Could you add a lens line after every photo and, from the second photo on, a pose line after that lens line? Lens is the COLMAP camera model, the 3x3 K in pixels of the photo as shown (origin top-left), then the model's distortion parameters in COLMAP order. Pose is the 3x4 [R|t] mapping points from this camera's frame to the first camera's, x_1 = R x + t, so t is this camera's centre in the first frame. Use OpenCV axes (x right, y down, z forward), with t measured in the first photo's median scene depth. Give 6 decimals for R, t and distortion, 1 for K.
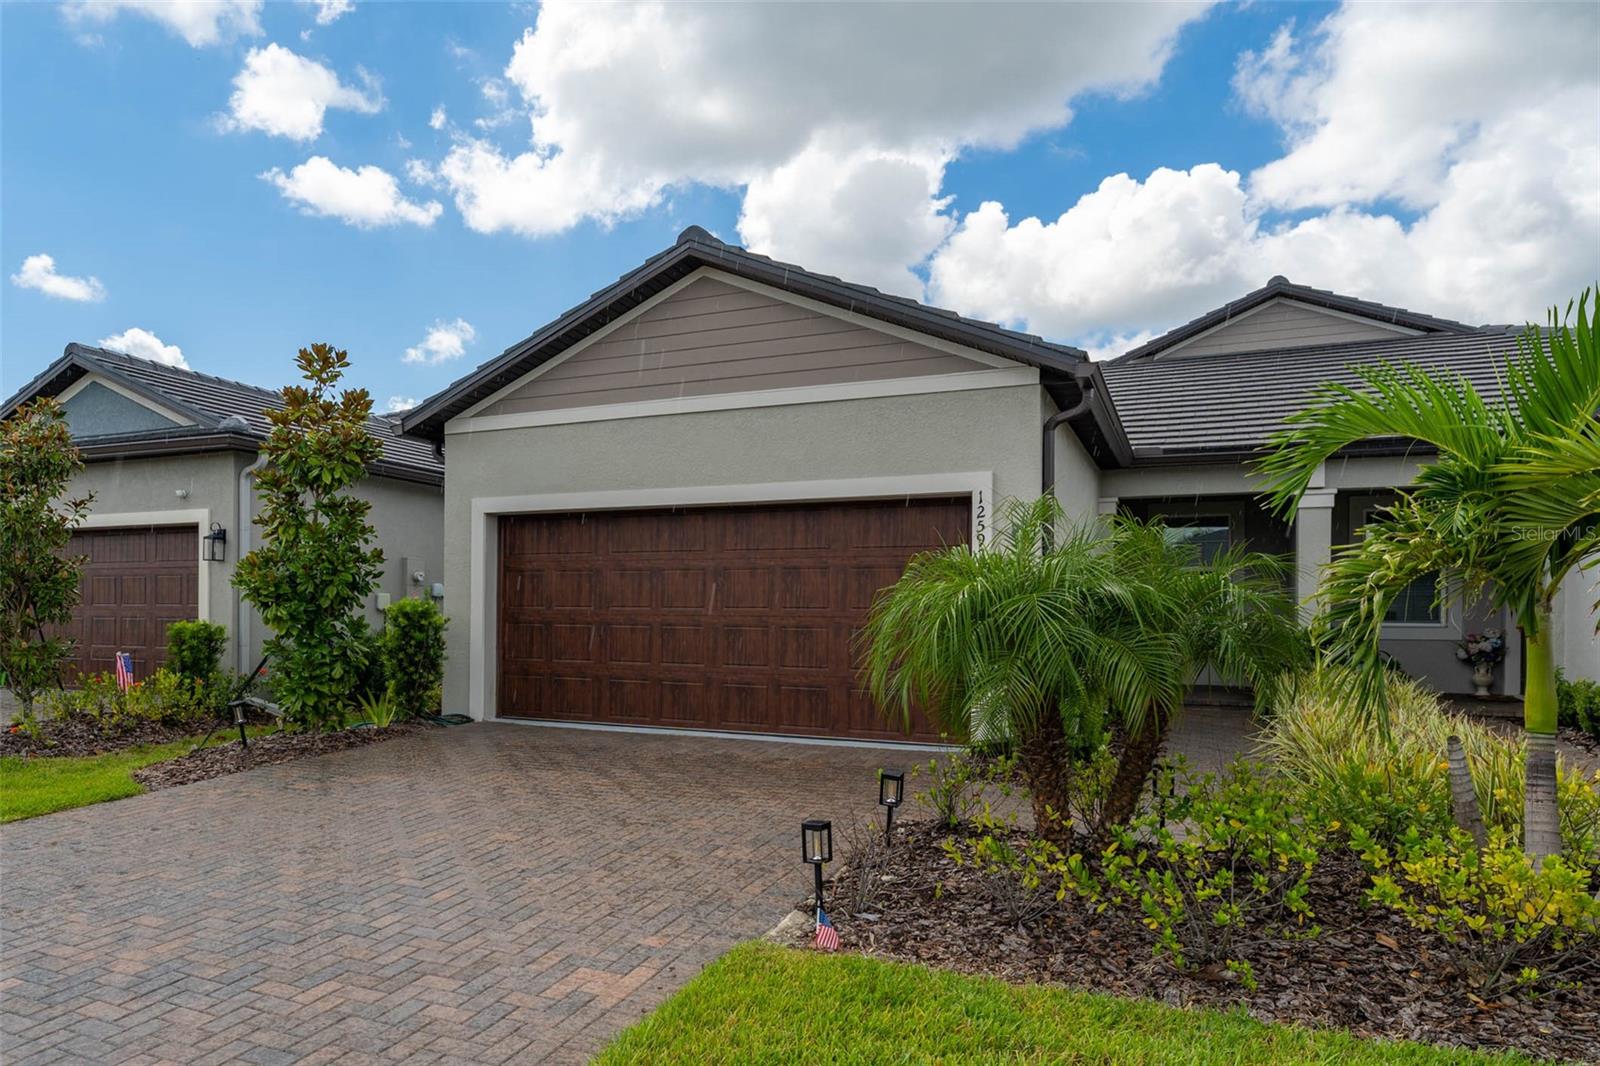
lens RADIAL K [[1069.4, 0, 701.3], [0, 1069.4, 620.3], [0, 0, 1]] dist [0.000631, -0.001473]
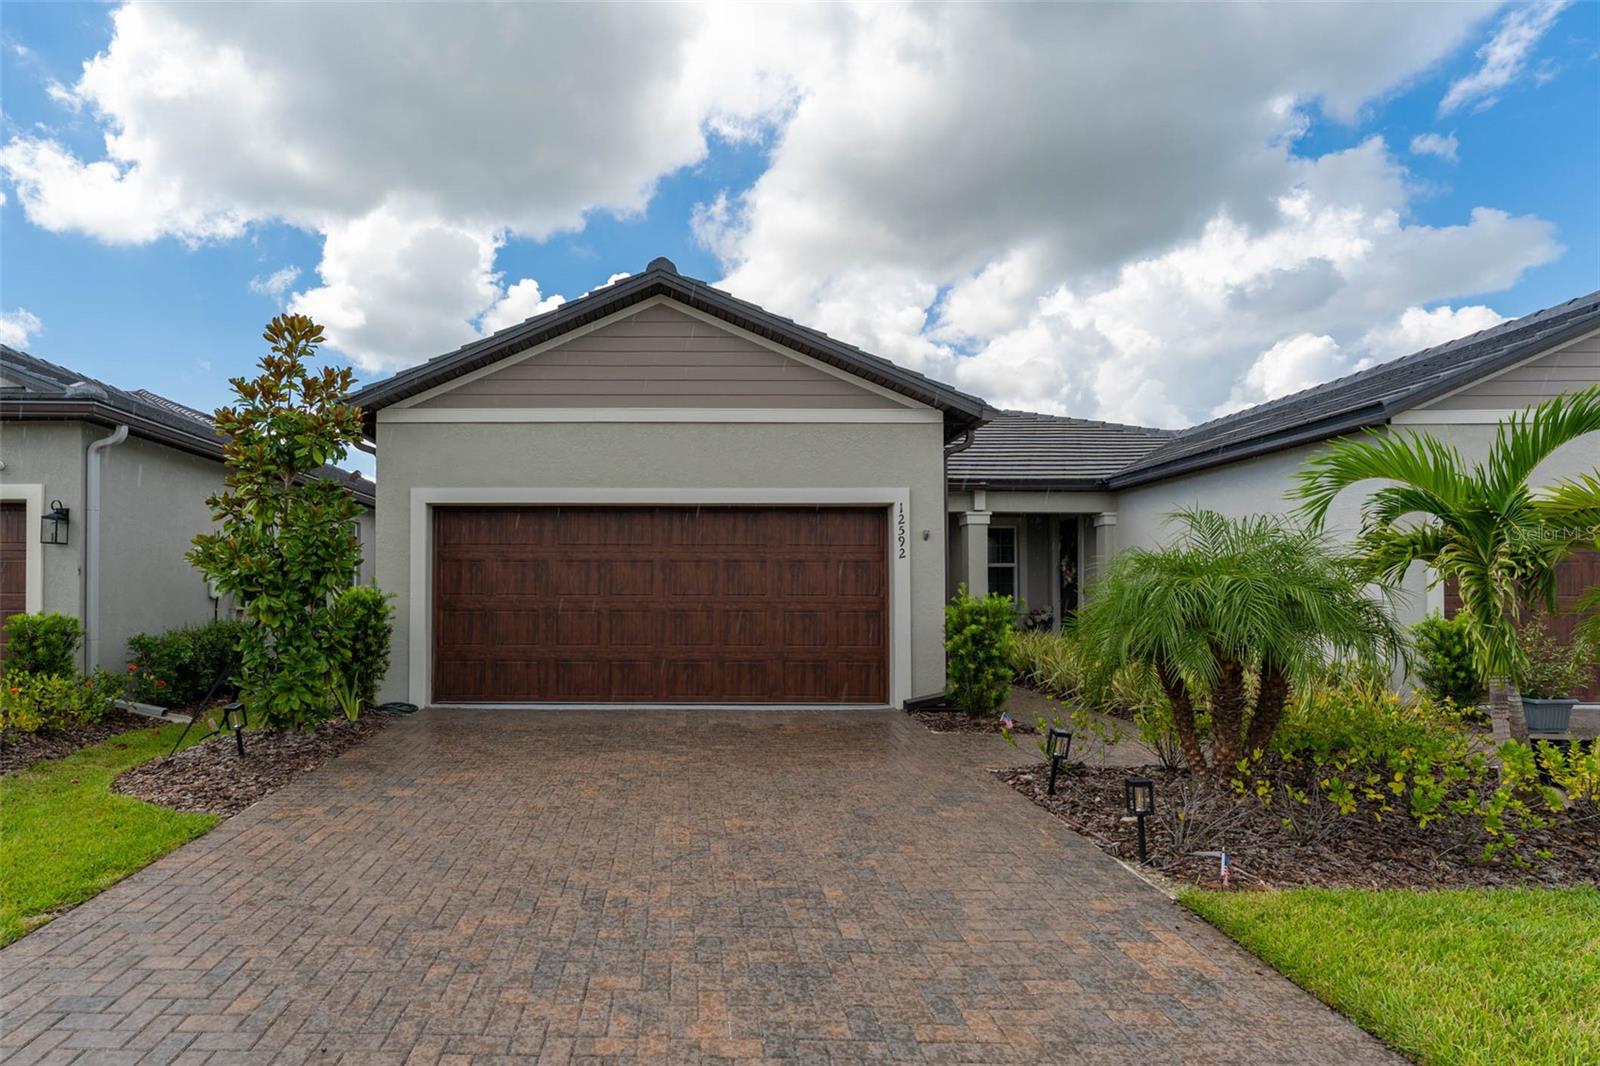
lens RADIAL K [[843.5, 0, 728.2], [0, 843.5, 588.7], [0, 0, 1]] dist [-0.000804, -0.001139]
pose [[0.898095, -0.001463, 0.439798, -0.314971], [0.008545, 0.999864, -0.014123, -0.005291], [-0.439718, 0.016442, 0.897985, 0.162623]]
